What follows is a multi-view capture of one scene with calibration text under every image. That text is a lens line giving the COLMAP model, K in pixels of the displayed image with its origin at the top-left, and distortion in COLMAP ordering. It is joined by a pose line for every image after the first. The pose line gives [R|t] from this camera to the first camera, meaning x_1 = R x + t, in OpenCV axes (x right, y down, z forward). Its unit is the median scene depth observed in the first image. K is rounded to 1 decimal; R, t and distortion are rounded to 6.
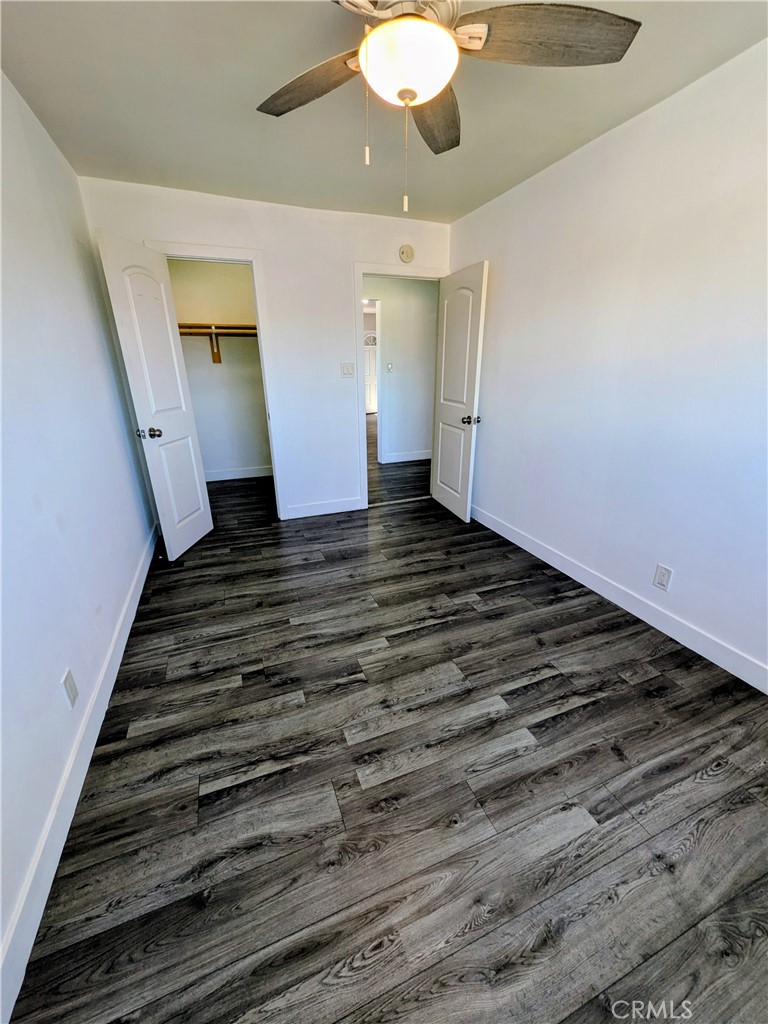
lens RADIAL K [[408.1, 0, 384.0], [0, 408.1, 512.0], [0, 0, 1]] dist [0.000649, -0.000125]
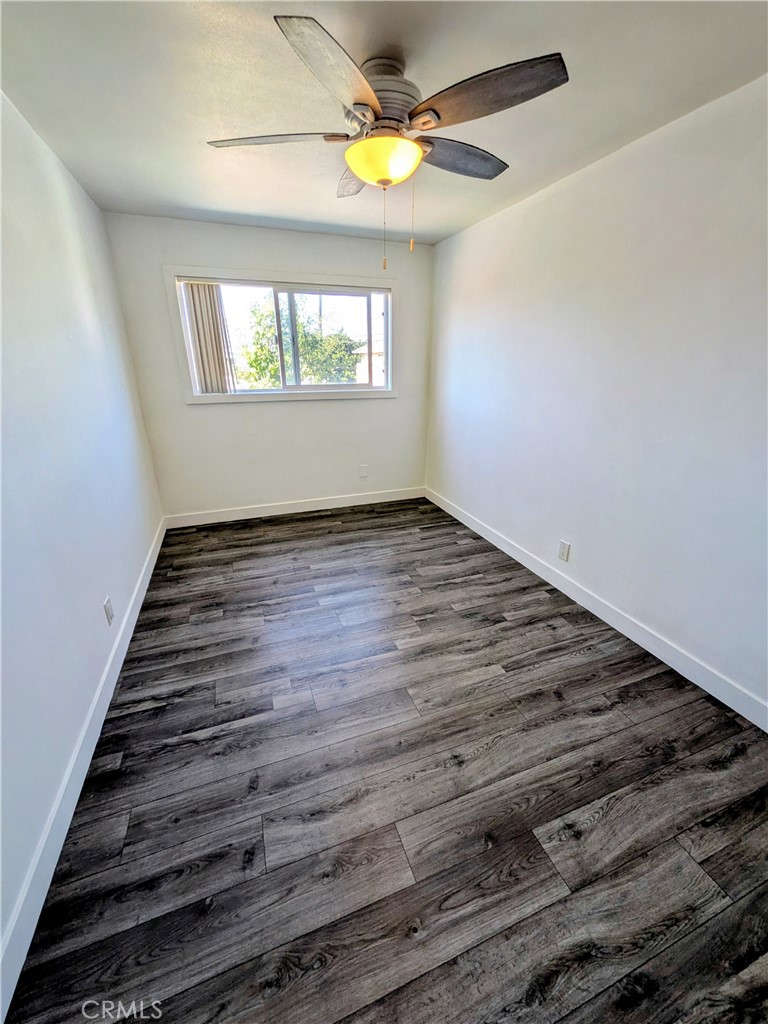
lens RADIAL K [[408.1, 0, 384.0], [0, 408.1, 512.0], [0, 0, 1]] dist [0.000649, -0.000125]
pose [[-0.999784, -0.005899, 0.019939, 0.022774], [0.008504, 0.759033, 0.650997, -0.701801], [-0.018974, 0.651025, -0.758819, 1.733563]]
